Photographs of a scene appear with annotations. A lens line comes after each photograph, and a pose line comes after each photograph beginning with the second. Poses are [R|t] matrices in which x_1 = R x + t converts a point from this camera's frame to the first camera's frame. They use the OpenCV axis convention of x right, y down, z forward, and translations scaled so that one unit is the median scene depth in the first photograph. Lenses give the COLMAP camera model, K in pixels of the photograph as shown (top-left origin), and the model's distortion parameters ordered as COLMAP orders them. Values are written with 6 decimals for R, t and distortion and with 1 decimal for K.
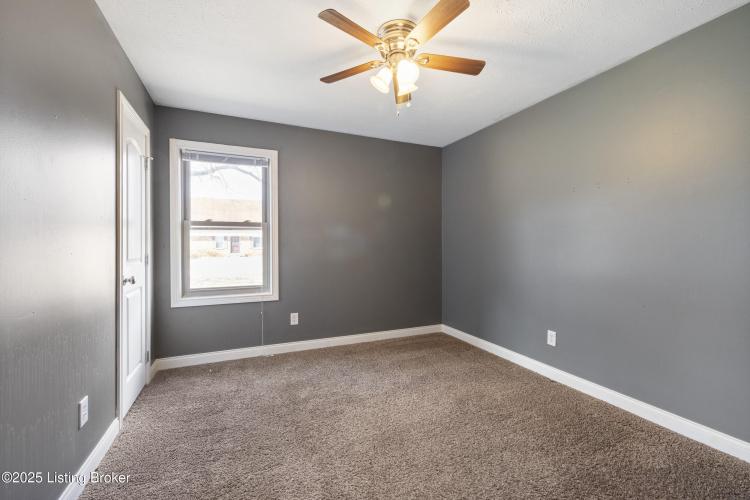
lens RADIAL K [[315.1, 0, 378.5], [0, 315.1, 246.0], [0, 0, 1]] dist [0.012669, -0.001322]
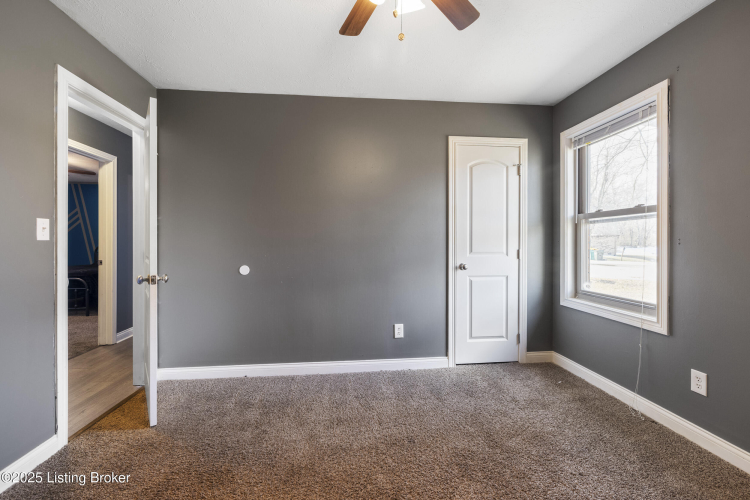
lens RADIAL K [[315.1, 0, 375.3], [0, 315.1, 244.9], [0, 0, 1]] dist [0.012669, -0.001322]
pose [[-0.299549, 0.014412, -0.953972, 0.431500], [0.002190, 0.999894, 0.014418, -0.005768], [0.954078, 0.002230, -0.299549, 0.705062]]
